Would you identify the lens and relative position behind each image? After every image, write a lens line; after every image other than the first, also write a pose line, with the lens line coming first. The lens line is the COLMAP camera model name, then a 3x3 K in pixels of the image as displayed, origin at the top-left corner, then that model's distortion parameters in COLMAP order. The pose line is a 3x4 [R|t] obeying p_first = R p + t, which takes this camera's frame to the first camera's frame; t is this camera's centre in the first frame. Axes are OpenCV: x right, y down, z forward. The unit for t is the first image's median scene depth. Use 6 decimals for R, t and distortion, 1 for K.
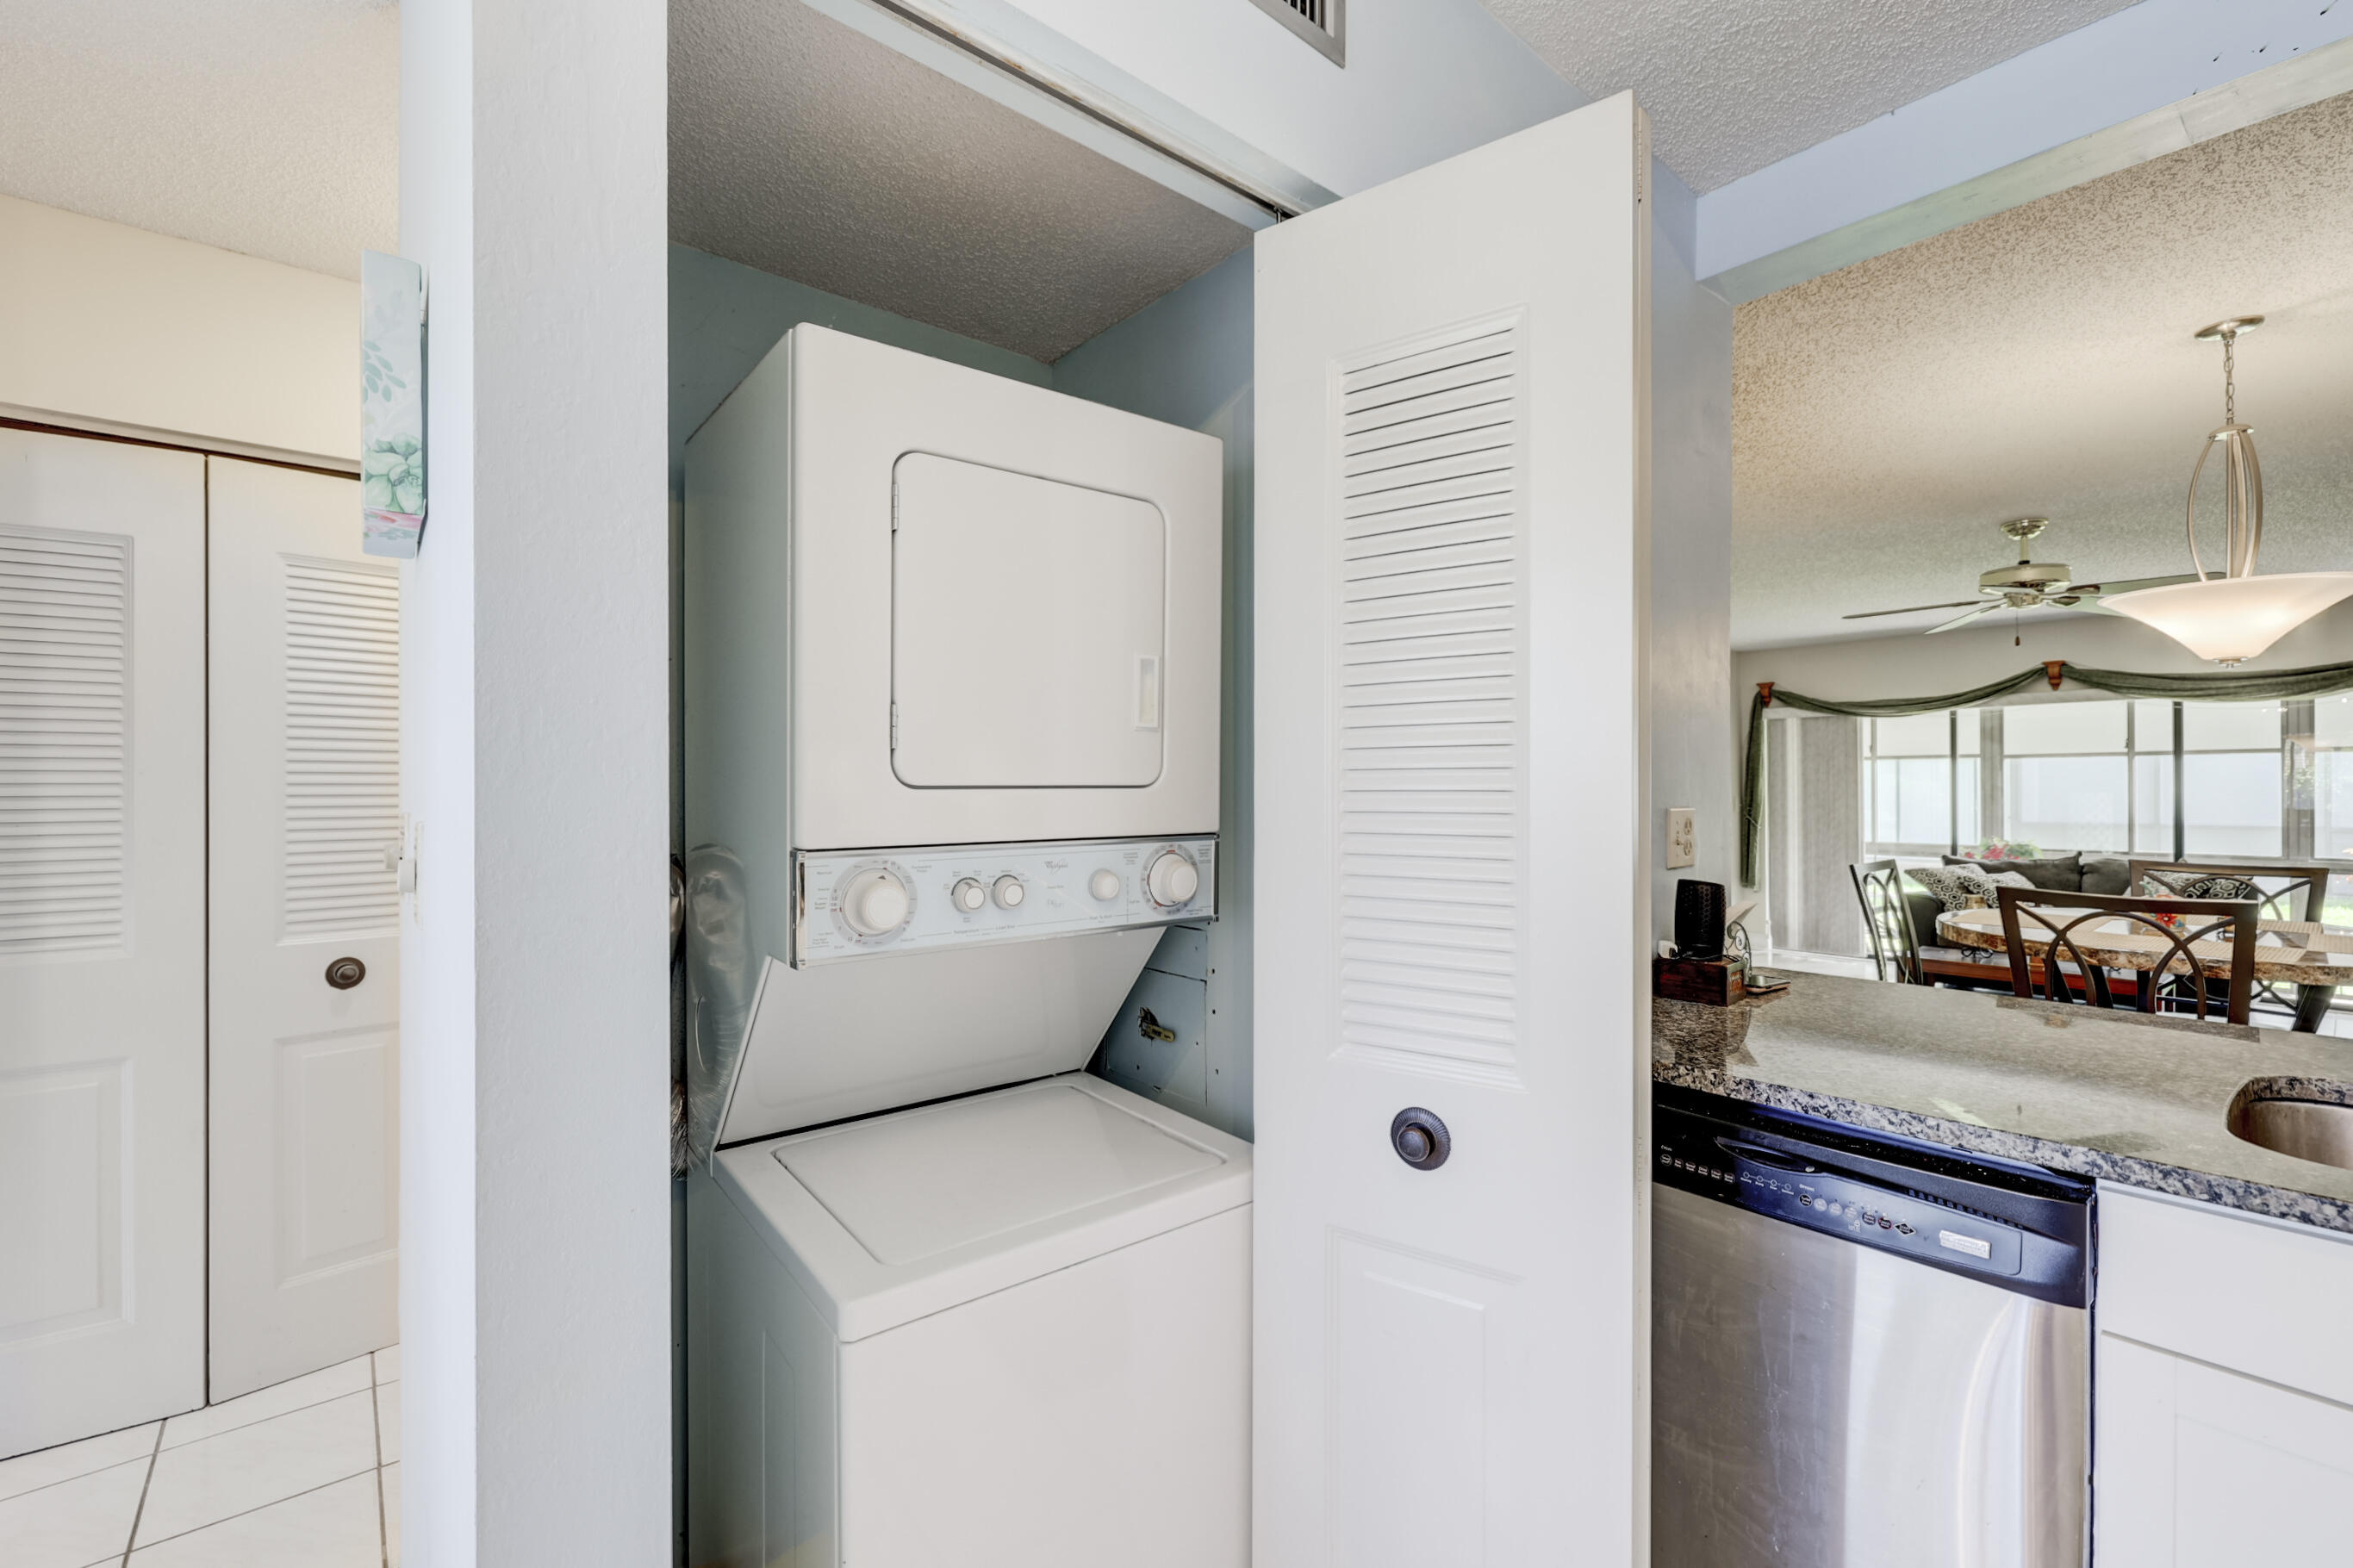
lens RADIAL K [[992.4, 0, 1168.6], [0, 992.4, 792.3], [0, 0, 1]] dist [-0.003837, -0.000601]
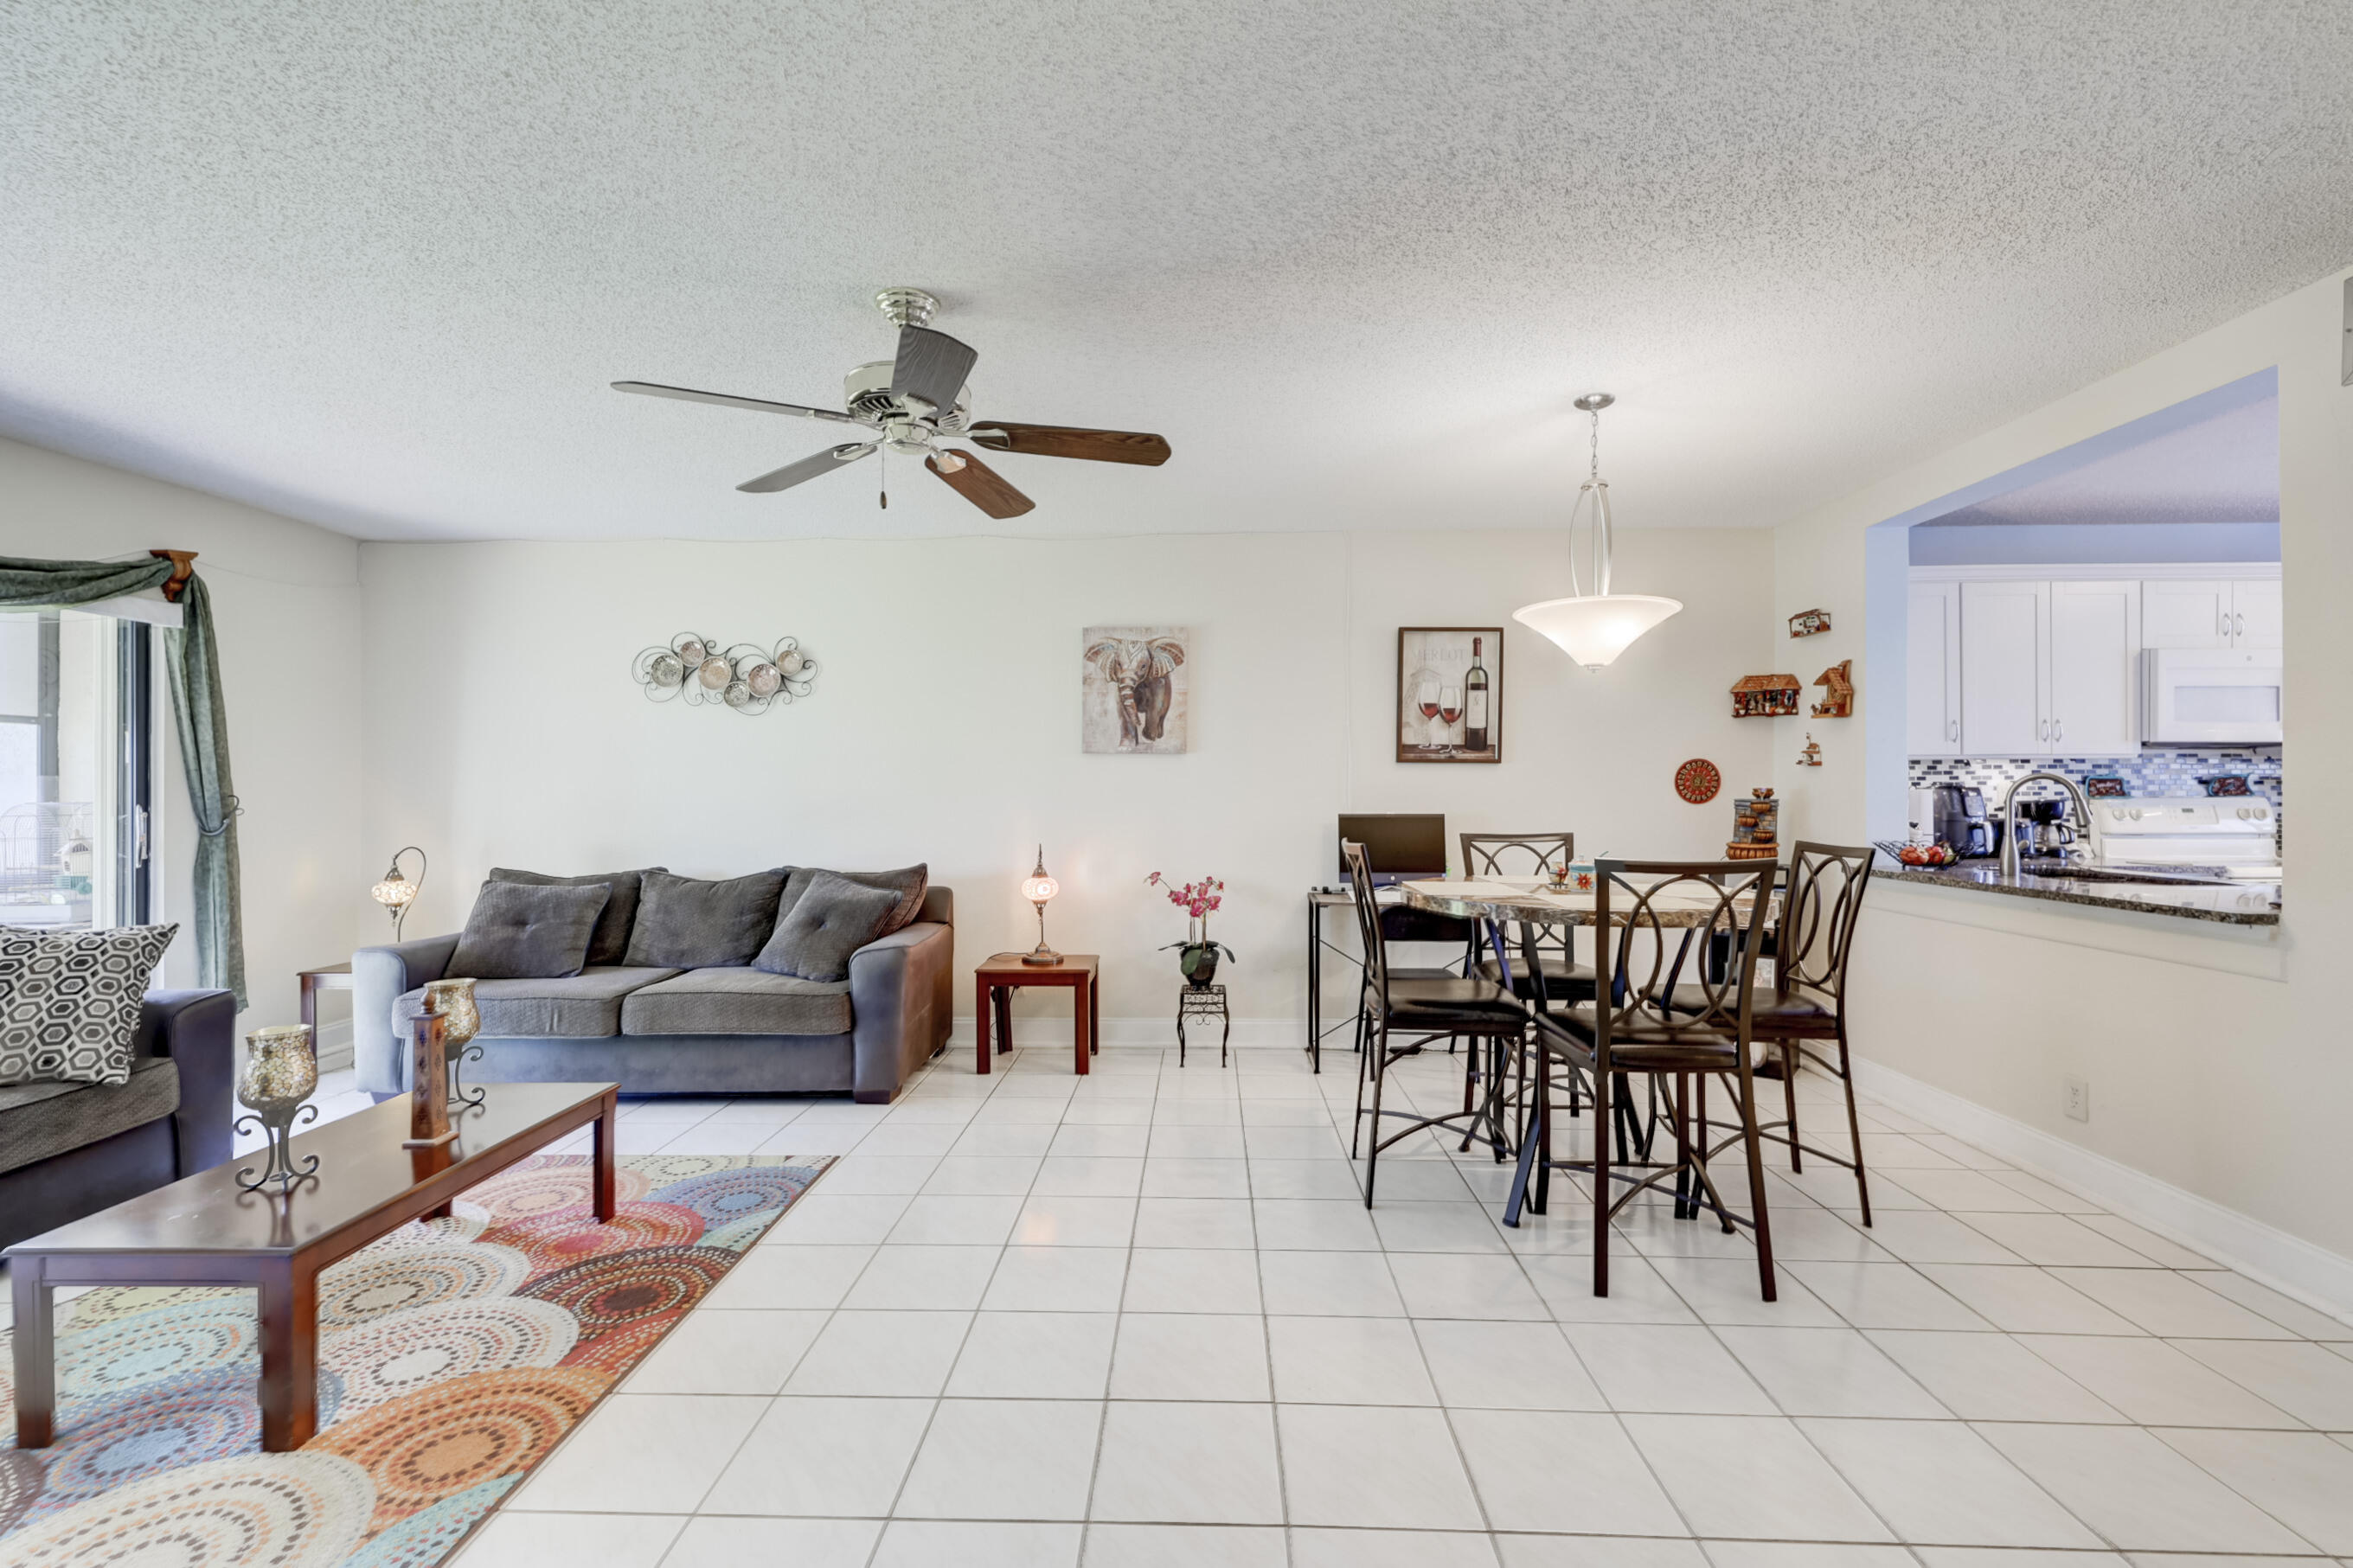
lens RADIAL K [[1017.4, 0, 1176.5], [0, 1017.4, 784.0], [0, 0, 1]] dist [0.001151, -0.000121]
pose [[-0.745636, 0.003200, 0.666346, 0.231963], [0.002153, 0.999995, -0.002393, 0.006518], [-0.666350, -0.000350, -0.745639, 0.885233]]
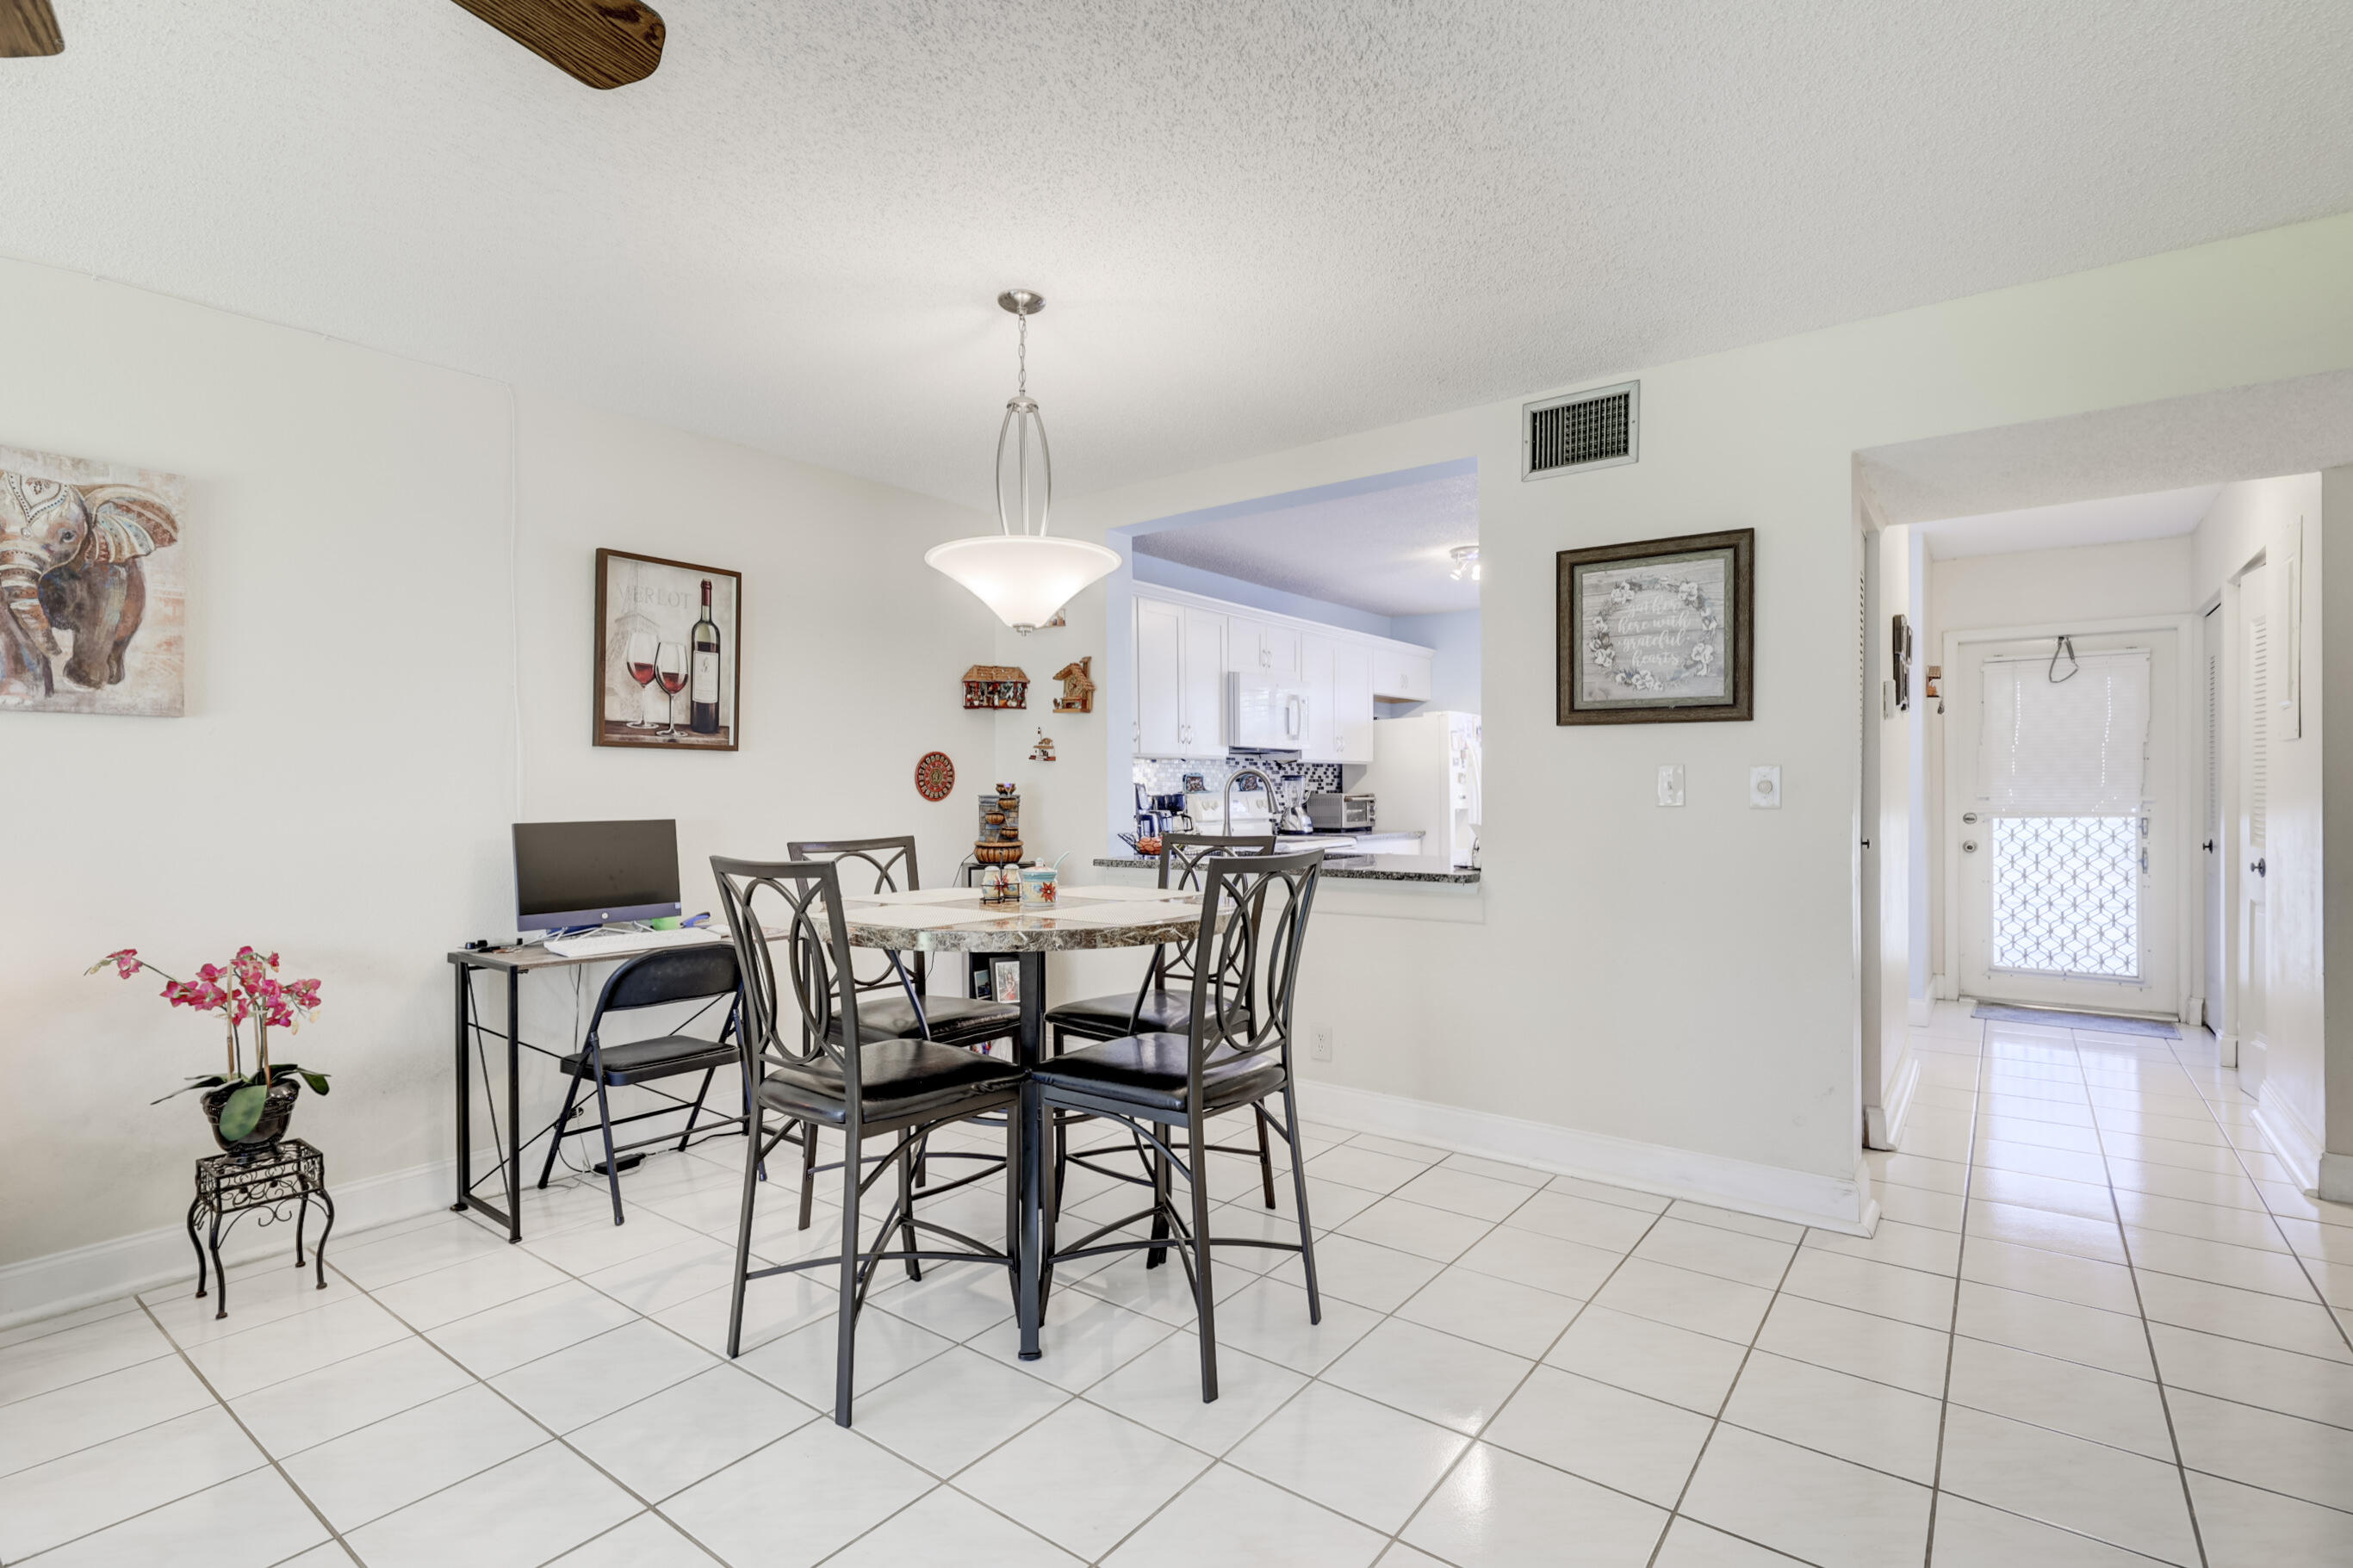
lens RADIAL K [[1084.1, 0, 1178.4], [0, 1084.1, 796.7], [0, 0, 1]] dist [-0.001207, -0.000190]
pose [[-0.975802, 0.008618, -0.218486, 0.442277], [0.007022, 0.999943, 0.008082, 0.012209], [0.218543, 0.006352, -0.975807, 0.813809]]
